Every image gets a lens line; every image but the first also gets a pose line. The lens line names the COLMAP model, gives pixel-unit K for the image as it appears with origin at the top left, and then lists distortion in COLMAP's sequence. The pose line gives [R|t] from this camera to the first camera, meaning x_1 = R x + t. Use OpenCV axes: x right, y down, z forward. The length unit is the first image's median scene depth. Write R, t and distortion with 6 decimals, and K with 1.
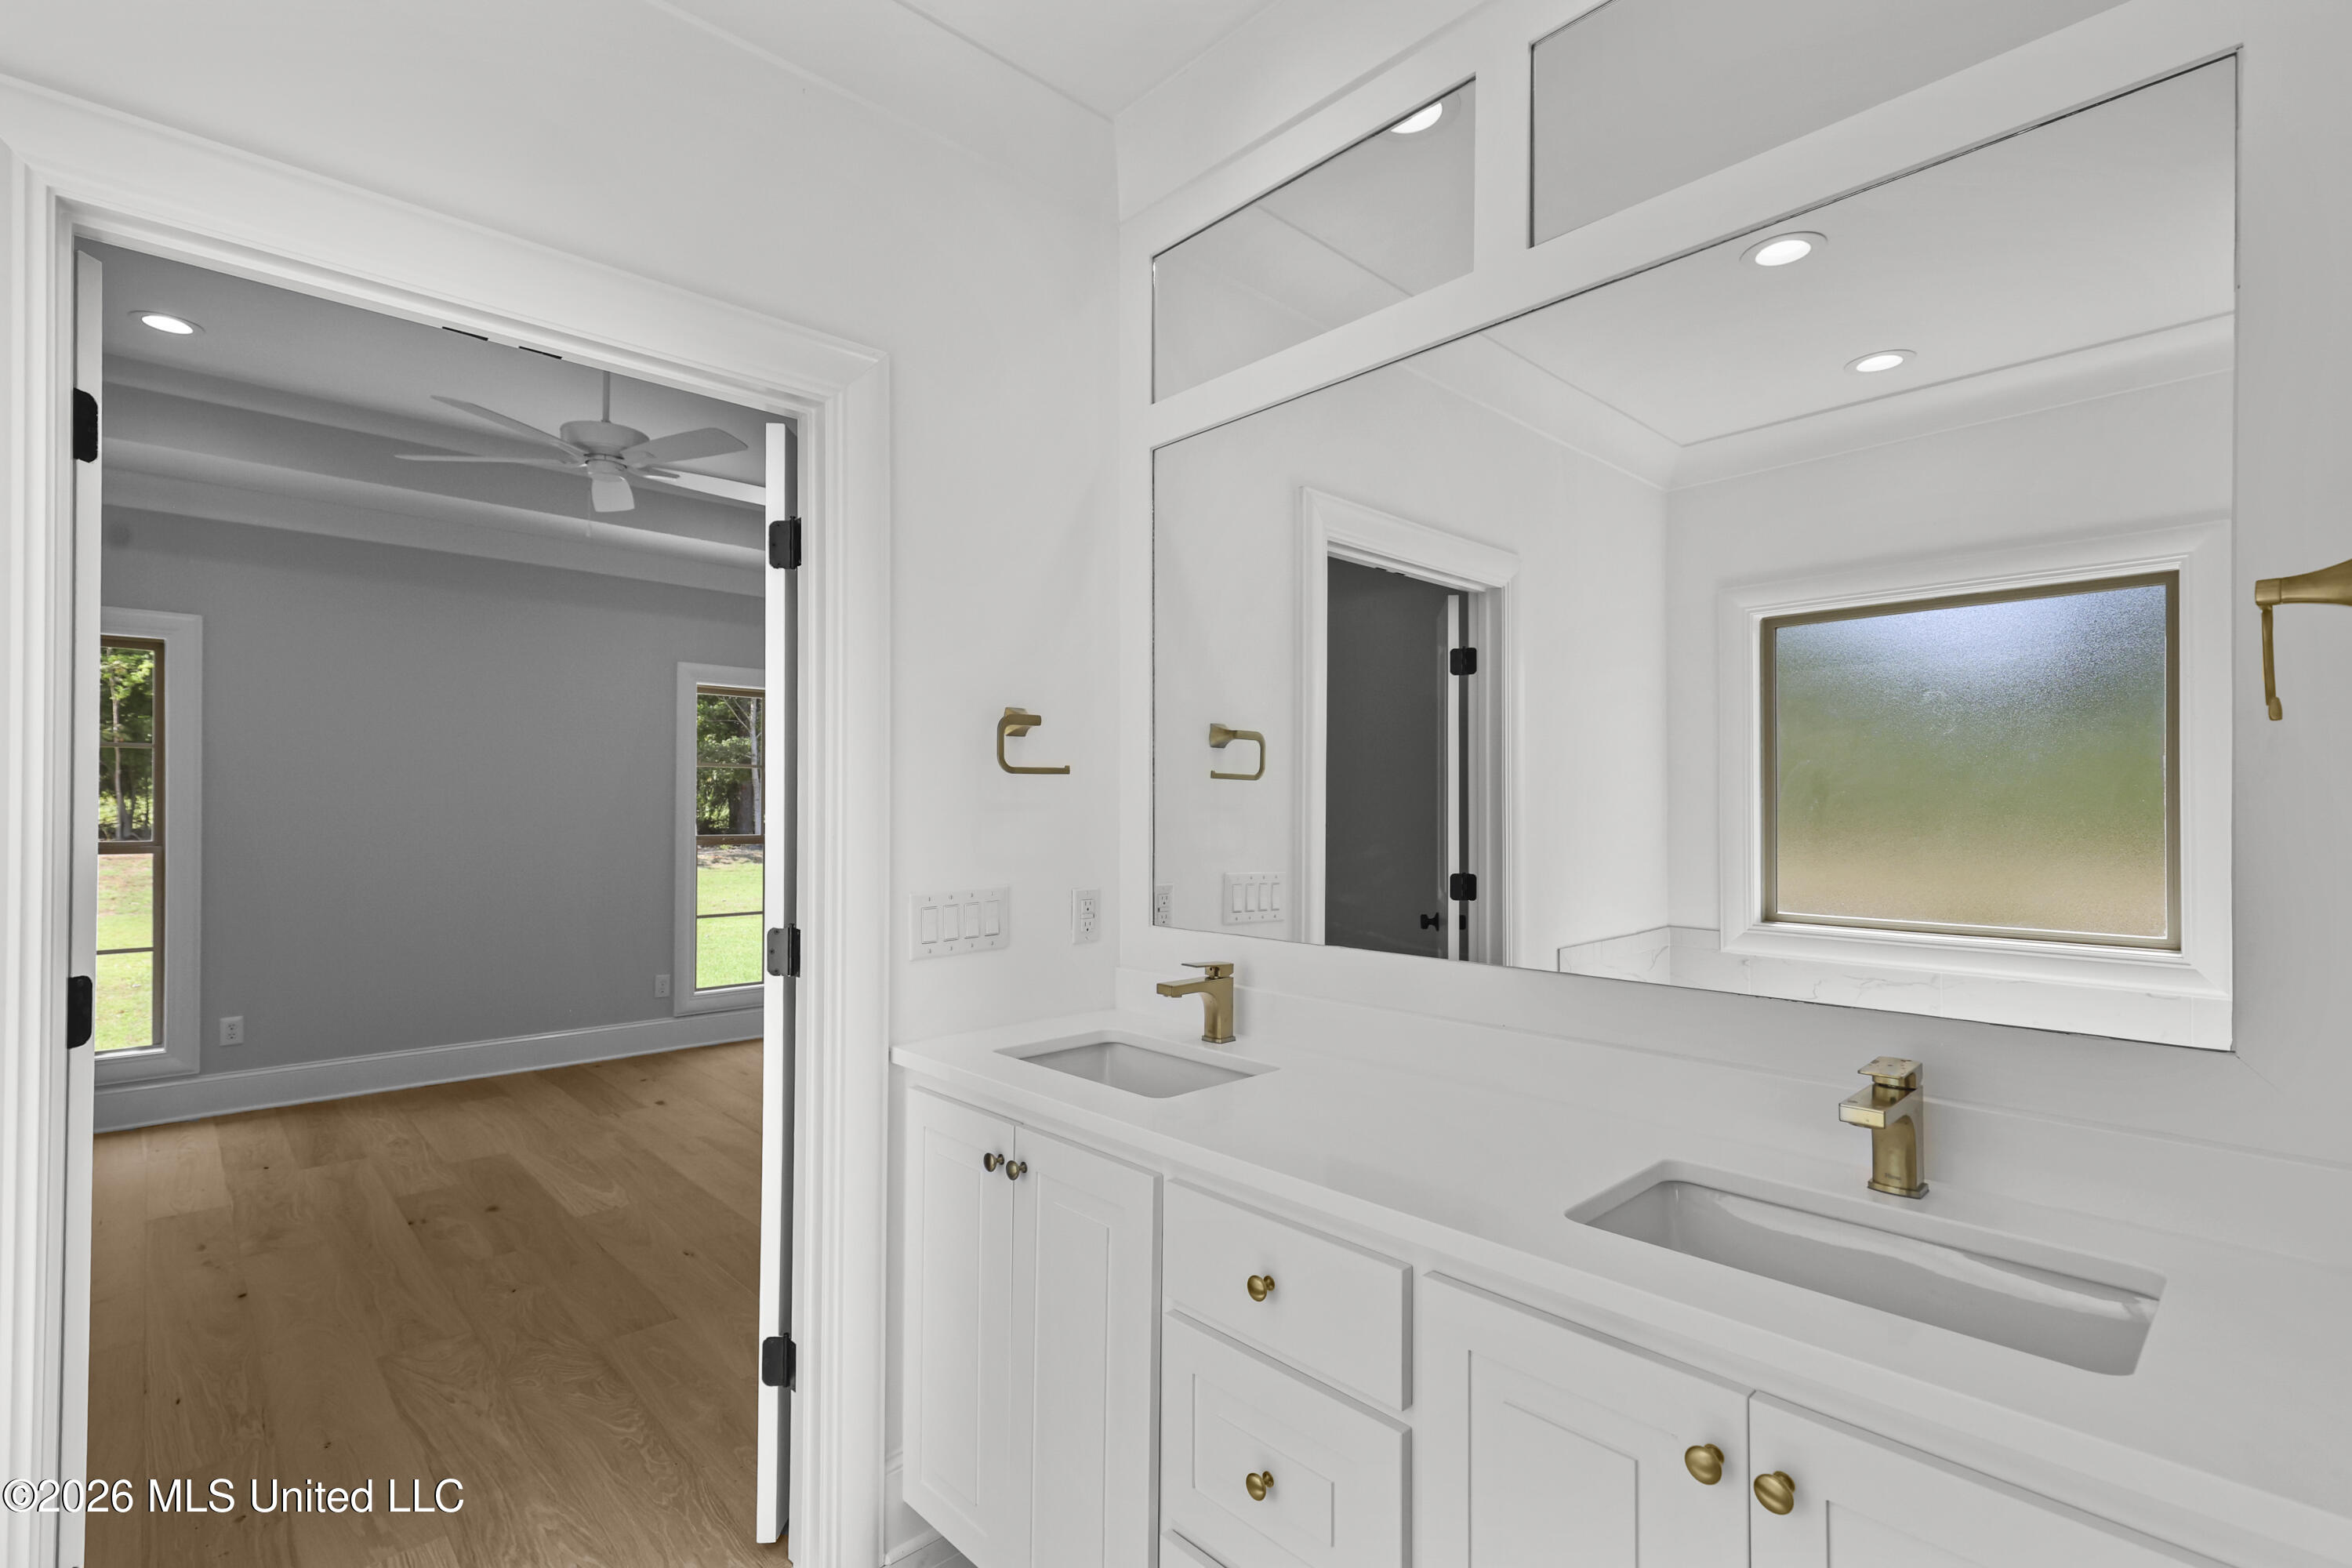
lens RADIAL K [[1082.2, 0, 1167.3], [0, 1082.2, 800.5], [0, 0, 1]] dist [0.004635, 0.000688]
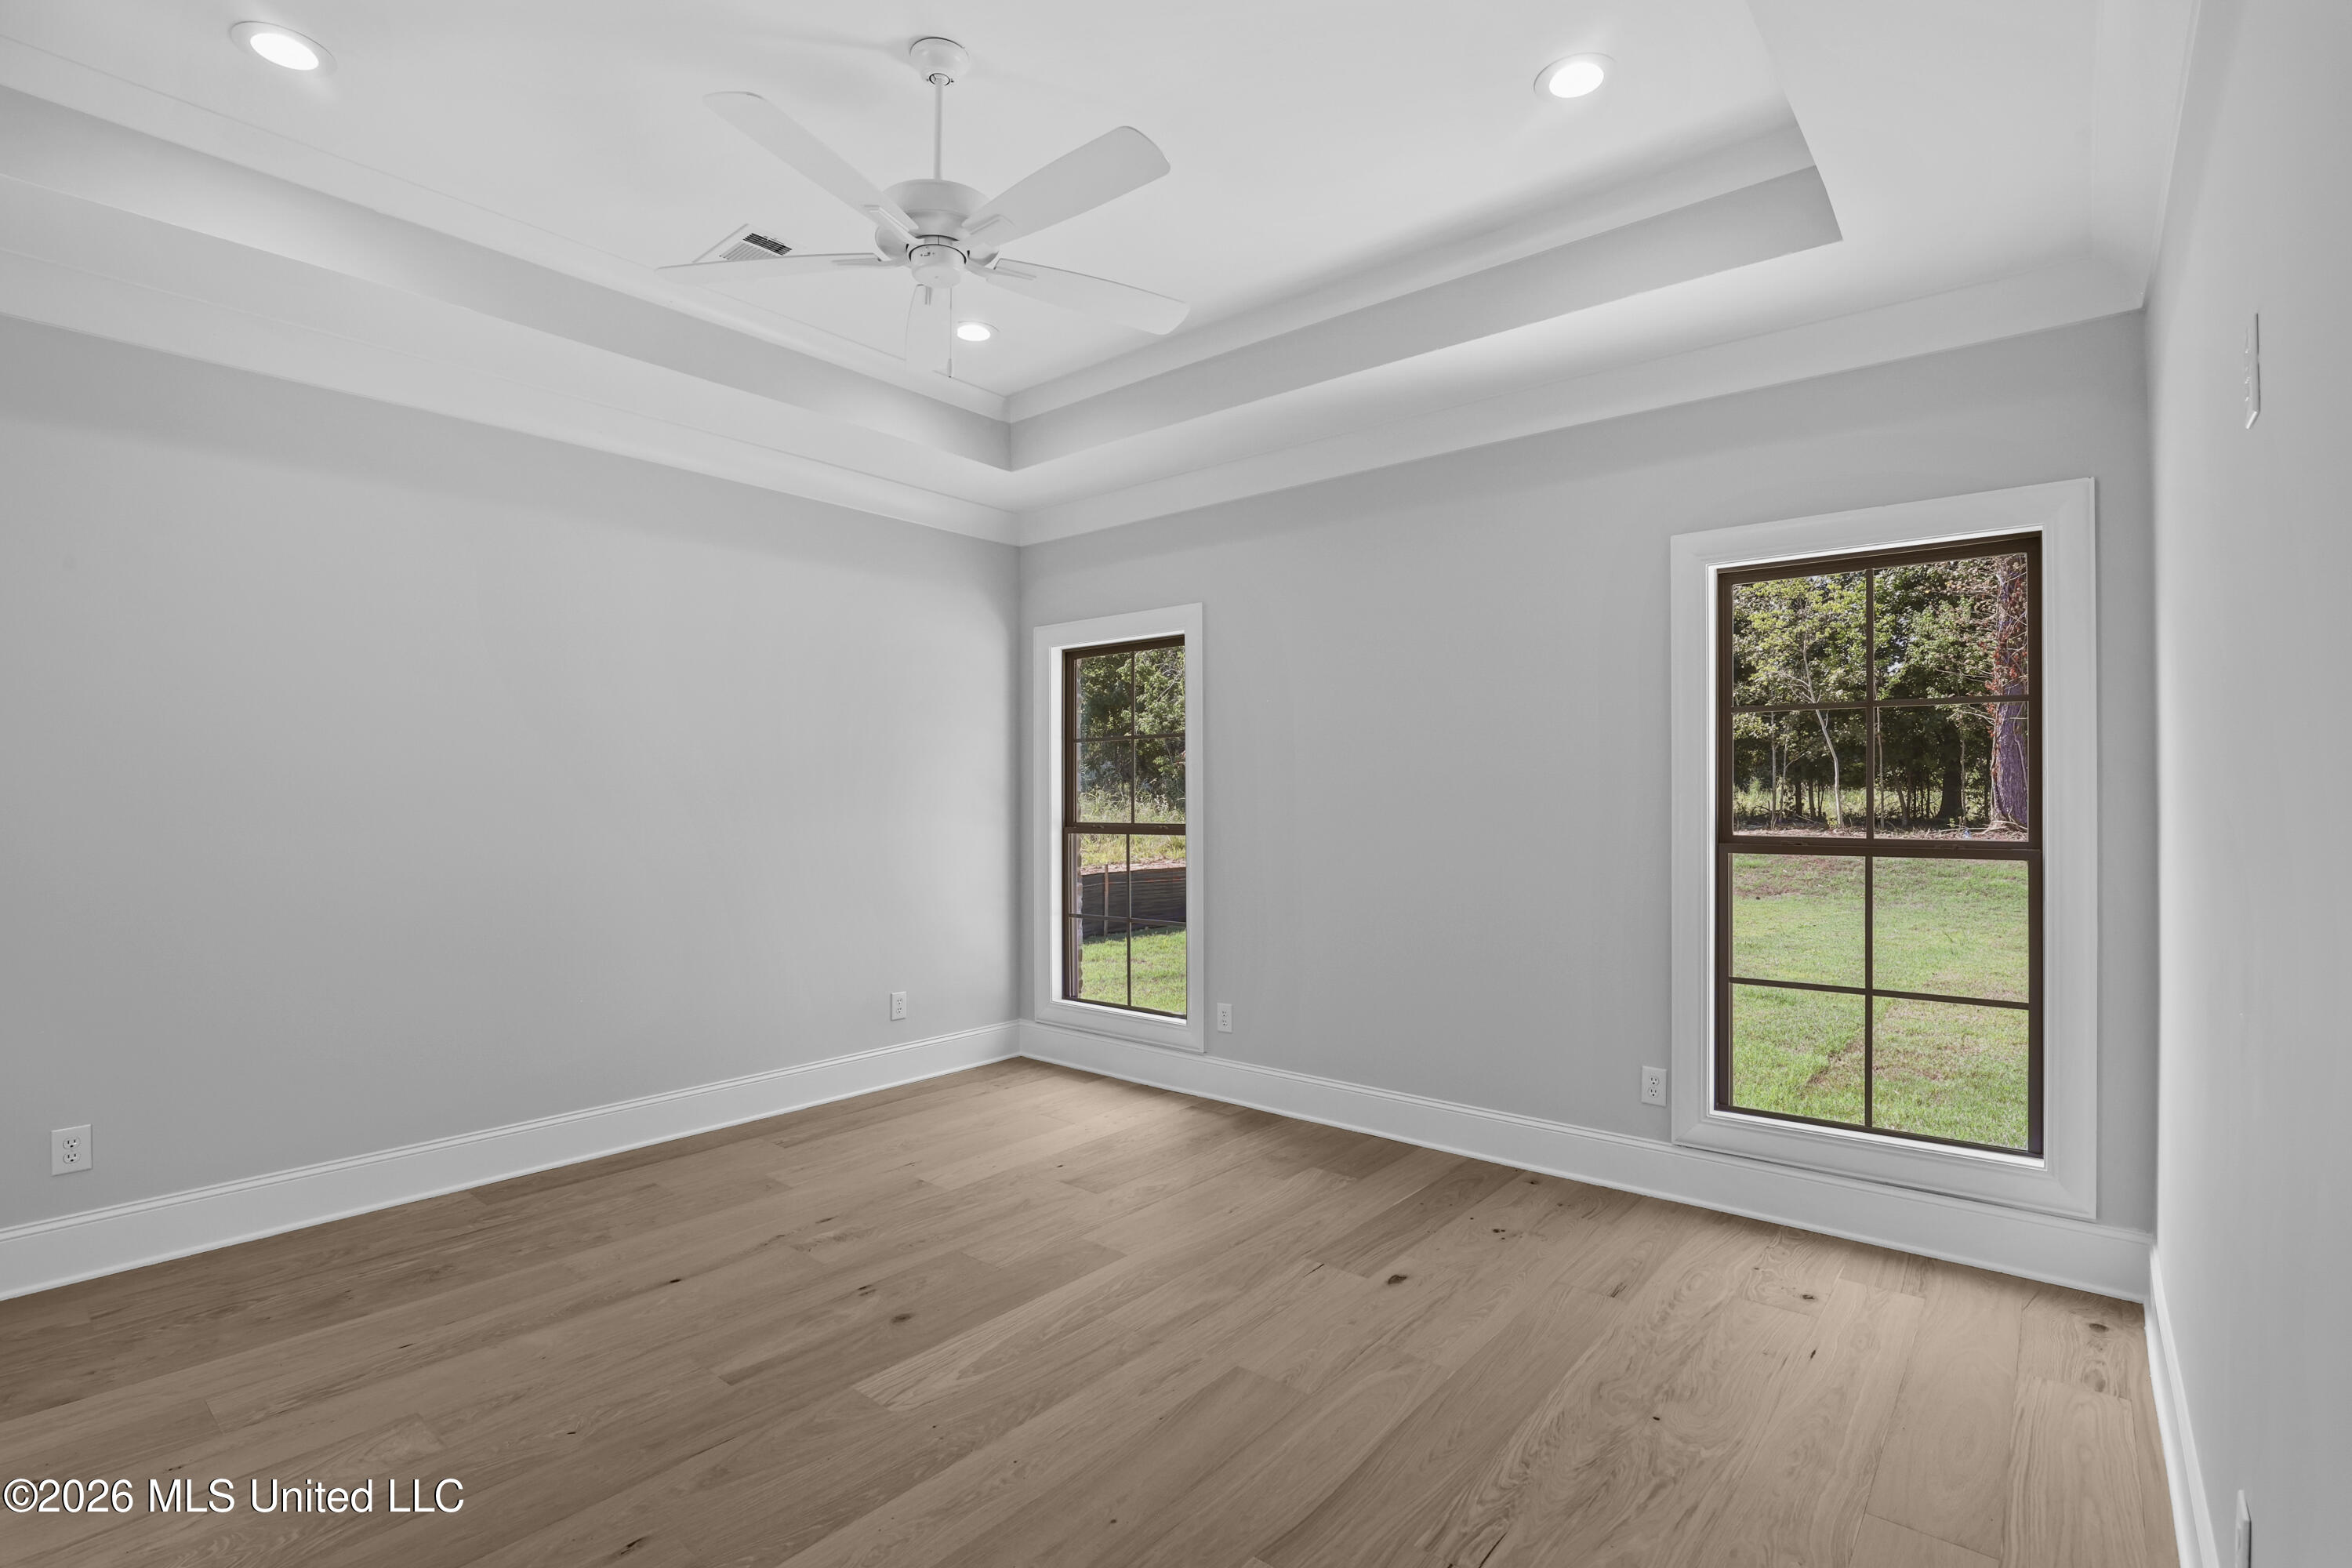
lens RADIAL K [[1082.2, 0, 1168.9], [0, 1082.2, 795.0], [0, 0, 1]] dist [0.004635, 0.000688]
pose [[0.114055, -0.007081, -0.993449, 0.122425], [0.018899, 0.999809, -0.004957, 0.011421], [0.993295, -0.018210, 0.114167, 0.841733]]
